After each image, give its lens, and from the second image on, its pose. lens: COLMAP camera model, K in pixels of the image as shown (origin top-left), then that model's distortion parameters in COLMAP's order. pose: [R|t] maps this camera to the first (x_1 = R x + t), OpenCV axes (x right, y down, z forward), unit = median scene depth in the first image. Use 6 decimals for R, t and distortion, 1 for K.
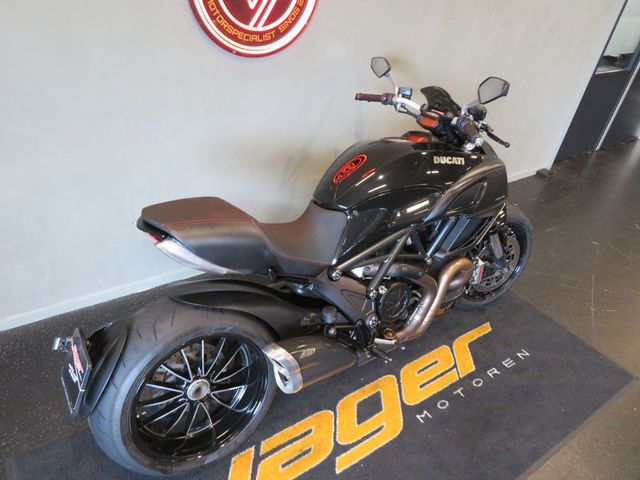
lens RADIAL K [[456.8, 0, 317.2], [0, 456.8, 238.8], [0, 0, 1]] dist [-0.019354, 0.021360]
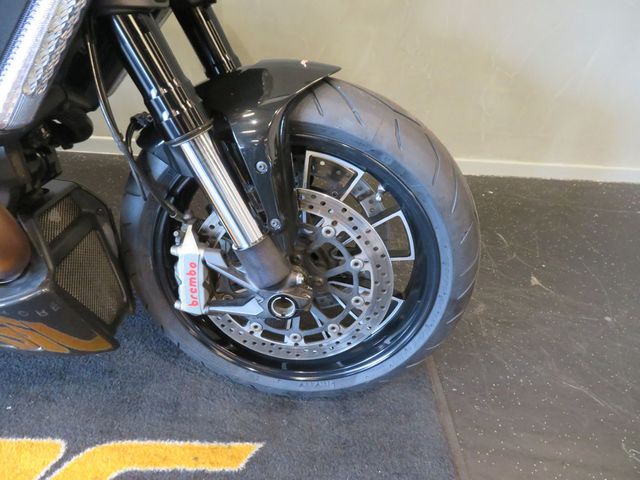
lens RADIAL K [[456.8, 0, 317.5], [0, 456.8, 239.4], [0, 0, 1]] dist [-0.019354, 0.021360]
pose [[0.856653, 0.296465, -0.422202, 0.710562], [-0.294680, 0.952937, 0.071232, 0.001486], [0.423450, 0.063393, 0.903699, 0.975049]]
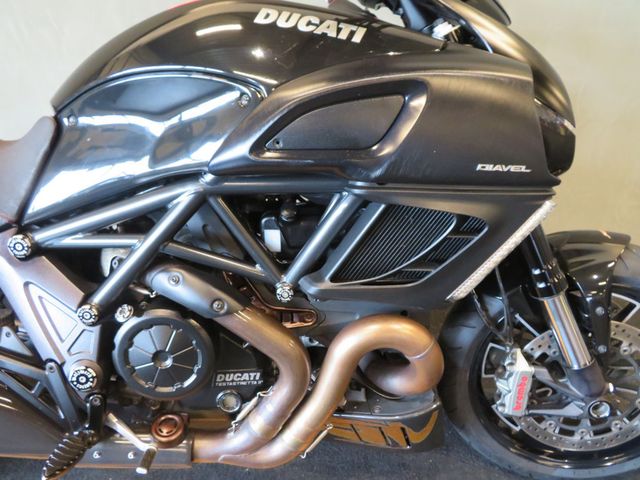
lens RADIAL K [[456.8, 0, 312.9], [0, 456.8, 240.3], [0, 0, 1]] dist [-0.019354, 0.021360]
pose [[0.838824, 0.182996, -0.512725, 0.499383], [-0.256443, 0.963596, -0.075629, 0.028945], [0.480220, 0.194924, 0.855215, 0.684420]]
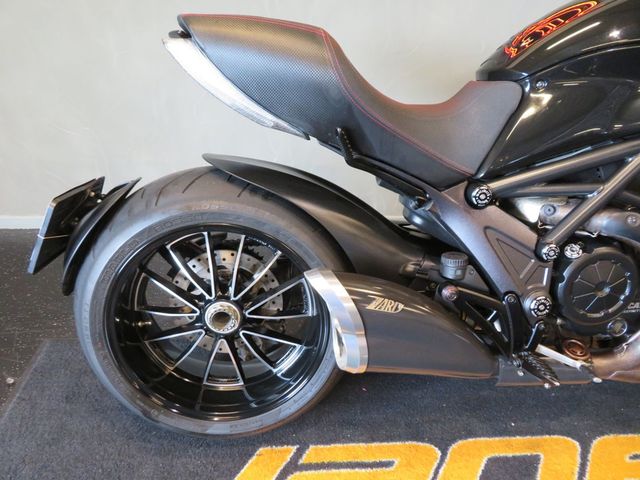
lens RADIAL K [[456.8, 0, 319.3], [0, 456.8, 238.3], [0, 0, 1]] dist [-0.019354, 0.021360]
pose [[0.854709, 0.194560, -0.481268, 0.139521], [-0.235357, 0.971582, -0.025206, 0.174631], [0.462687, 0.134813, 0.876211, 0.401554]]
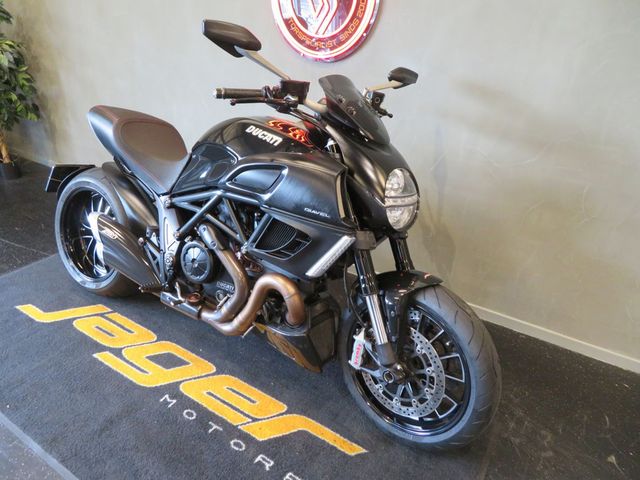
lens RADIAL K [[456.8, 0, 320.3], [0, 456.8, 239.9], [0, 0, 1]] dist [-0.019354, 0.021360]
pose [[0.401530, 0.320930, -0.857775, 1.124690], [-0.525524, 0.847795, 0.071195, -0.115208], [0.750066, 0.422194, 0.509071, 0.687581]]
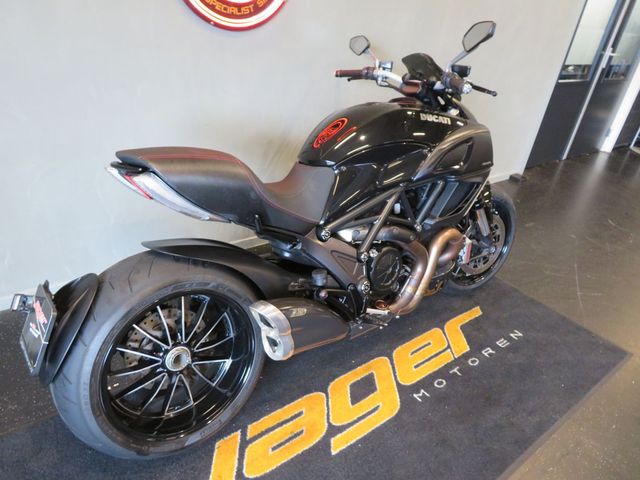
lens RADIAL K [[456.8, 0, 317.8], [0, 456.8, 239.4], [0, 0, 1]] dist [-0.019354, 0.021360]
pose [[0.997776, -0.025636, 0.061532, -0.029862], [0.030853, 0.995869, -0.085402, 0.157421], [-0.059088, 0.087110, 0.994445, 0.057705]]
